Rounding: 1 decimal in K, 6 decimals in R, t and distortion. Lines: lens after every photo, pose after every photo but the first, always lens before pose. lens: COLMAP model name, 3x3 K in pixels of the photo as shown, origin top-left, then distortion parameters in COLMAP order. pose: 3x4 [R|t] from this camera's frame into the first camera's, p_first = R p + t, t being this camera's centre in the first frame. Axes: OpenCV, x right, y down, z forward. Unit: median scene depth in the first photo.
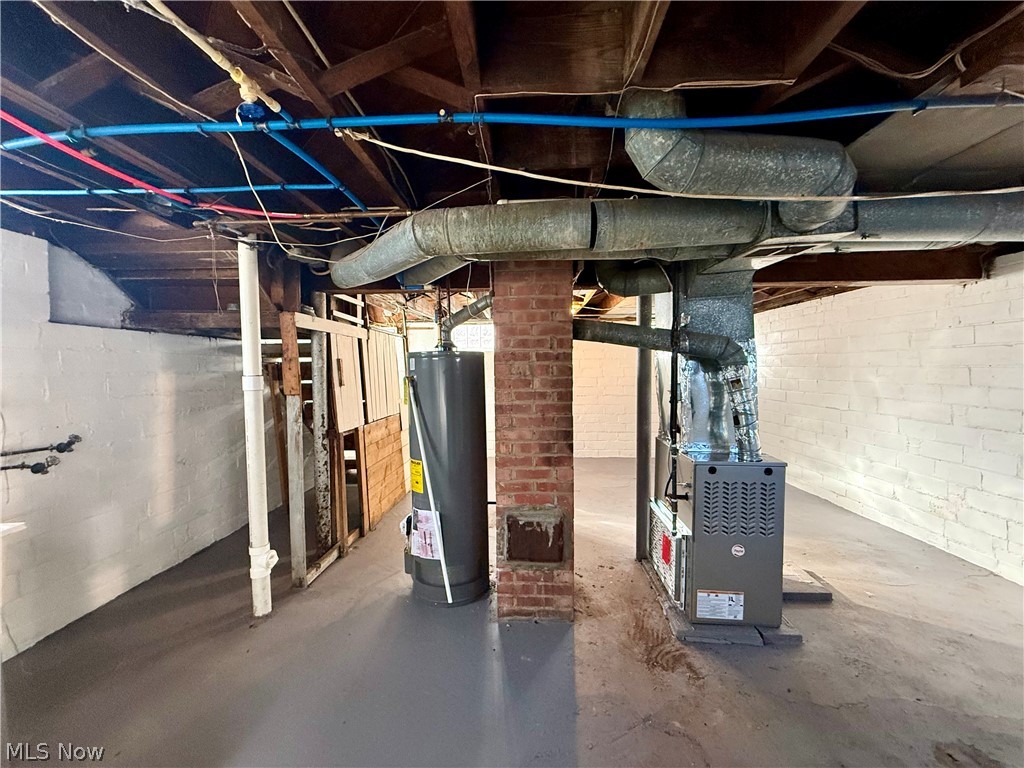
lens RADIAL K [[408.9, 0, 508.5], [0, 408.9, 384.0], [0, 0, 1]] dist [0.001504, -0.000597]
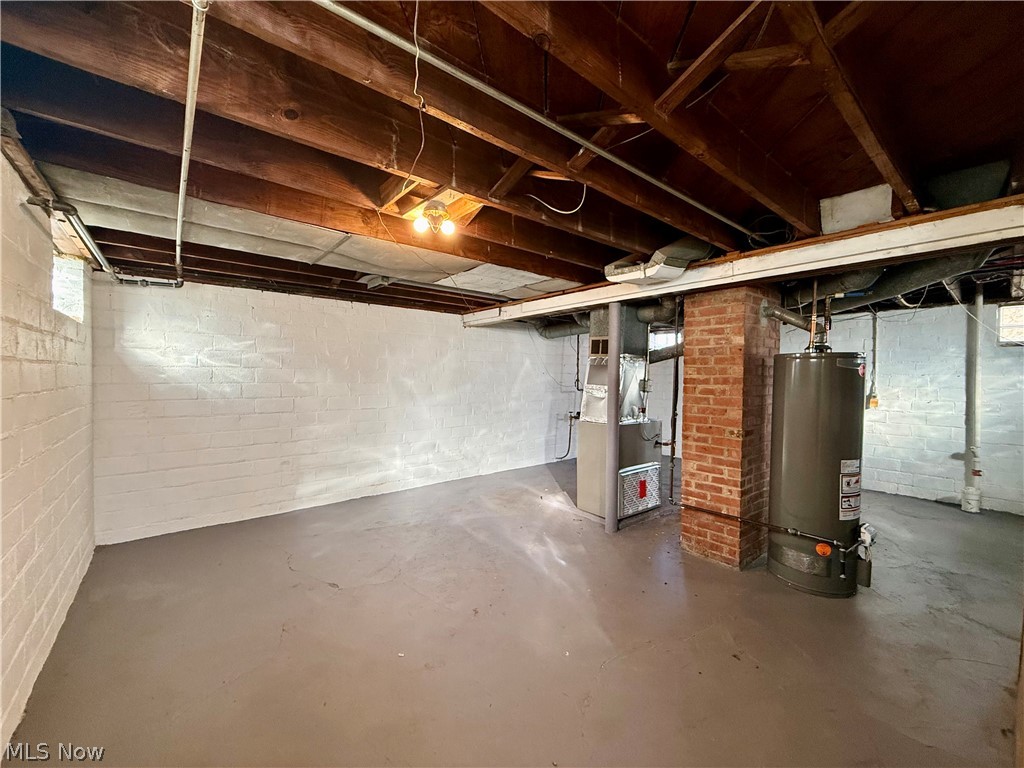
lens RADIAL K [[408.9, 0, 508.5], [0, 408.9, 384.0], [0, 0, 1]] dist [0.001504, -0.000597]
pose [[-0.662386, -0.012543, 0.749058, -0.459652], [0.028351, 0.998724, 0.041794, -0.074178], [-0.748626, 0.048920, -0.661185, 2.538929]]
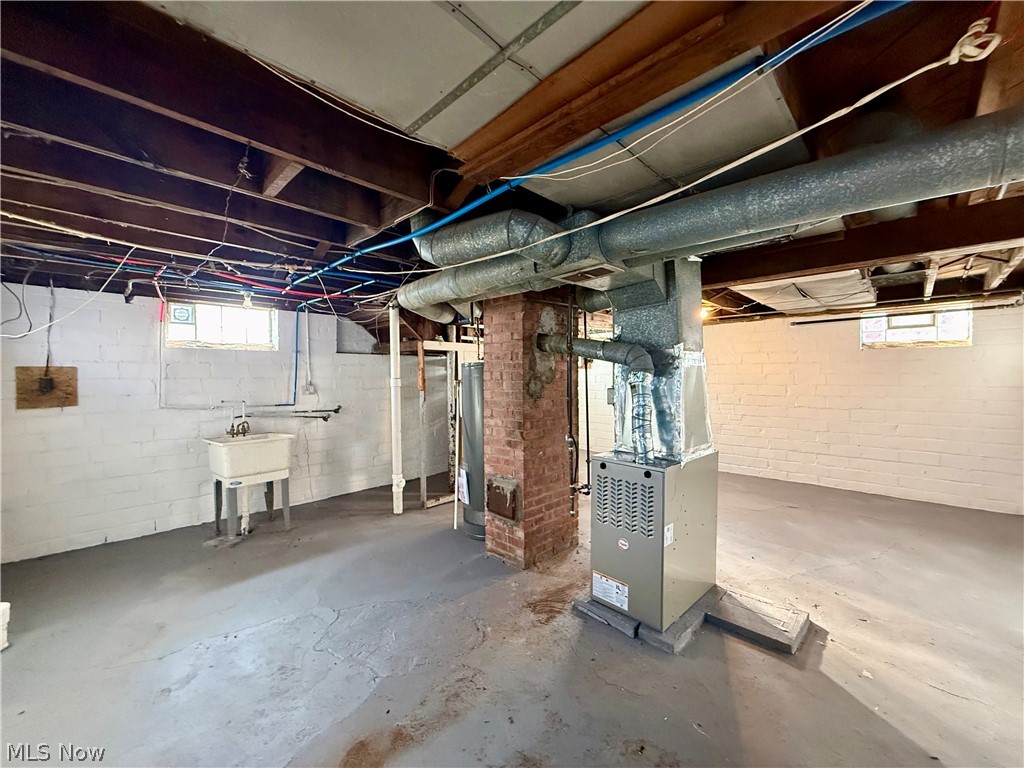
lens RADIAL K [[408.9, 0, 508.5], [0, 408.9, 384.0], [0, 0, 1]] dist [0.001504, -0.000597]
pose [[0.745599, 0.016679, -0.666186, 0.941480], [-0.025361, 0.999673, -0.003356, -0.002489], [0.665912, 0.019397, 0.745778, -0.011053]]
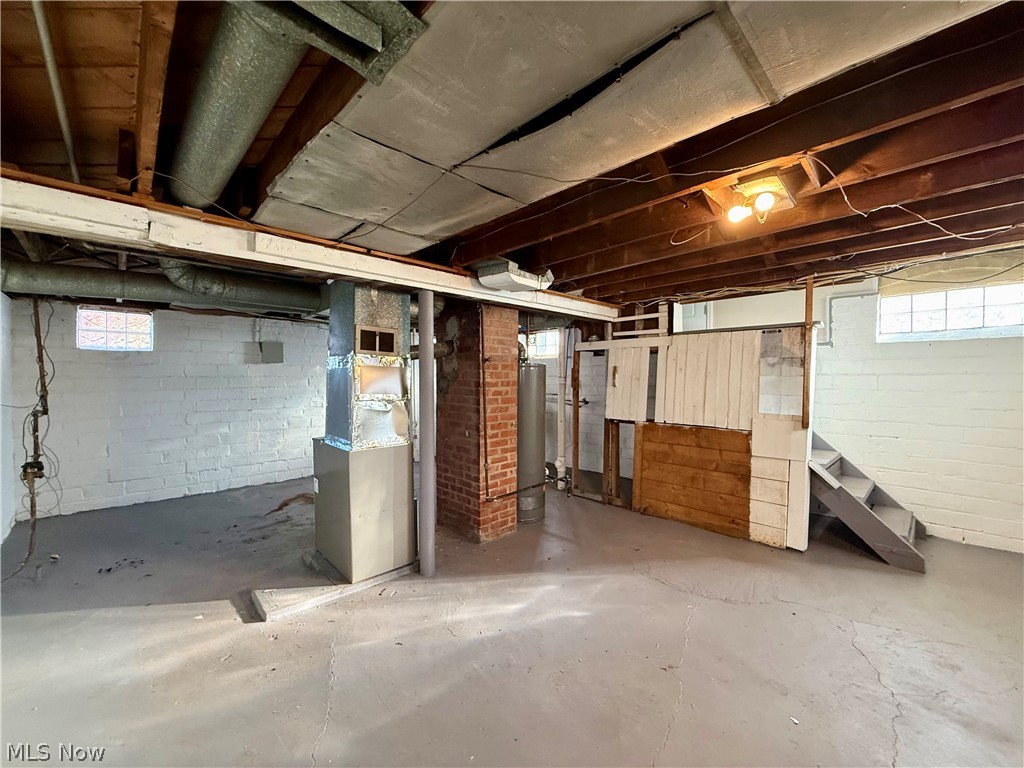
lens RADIAL K [[410.6, 0, 510.3], [0, 410.6, 385.0], [0, 0, 1]] dist [0.000272, -0.000147]
pose [[-0.686743, 0.024960, -0.726472, 1.132927], [-0.022412, 0.998208, 0.055483, -0.092258], [0.726555, 0.054384, -0.684953, 2.276374]]
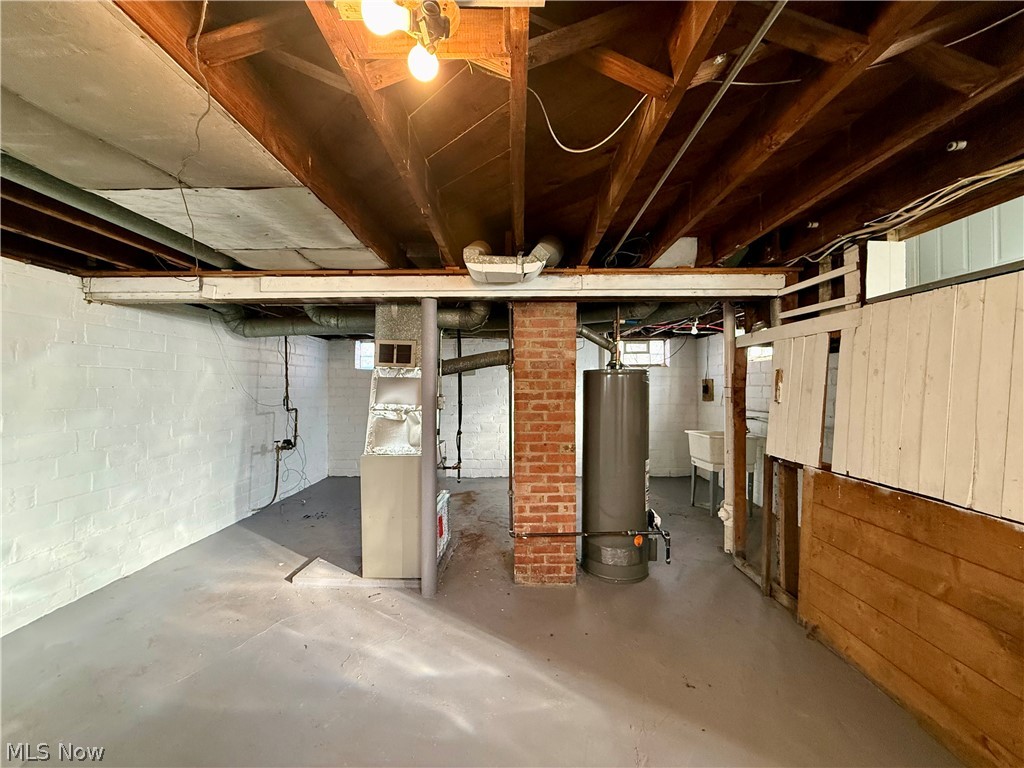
lens RADIAL K [[408.9, 0, 508.5], [0, 408.9, 384.0], [0, 0, 1]] dist [0.001504, -0.000597]
pose [[-0.999410, 0.012873, -0.031833, 0.221178], [0.011804, 0.999368, 0.033515, -0.089728], [0.032245, 0.033119, -0.998931, 2.433243]]
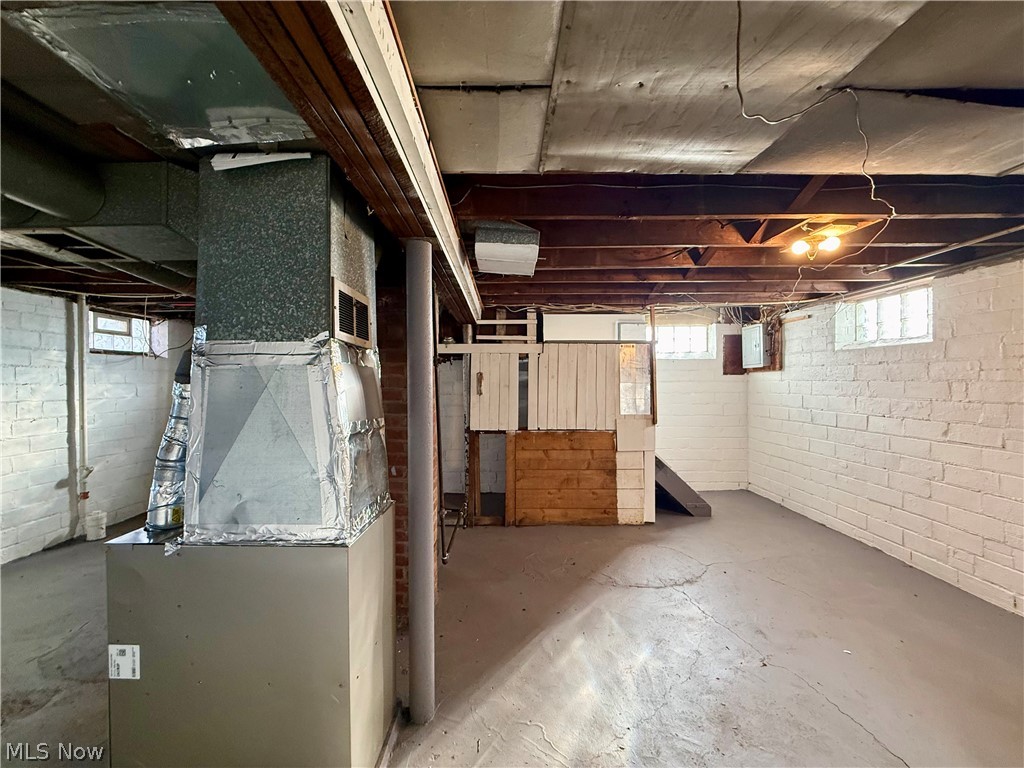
lens RADIAL K [[408.9, 0, 508.5], [0, 408.9, 384.0], [0, 0, 1]] dist [0.001504, -0.000597]
pose [[0.050901, 0.013409, -0.998614, 1.153418], [-0.038686, 0.999186, 0.011445, -0.060490], [0.997954, 0.038049, 0.051378, 1.370926]]
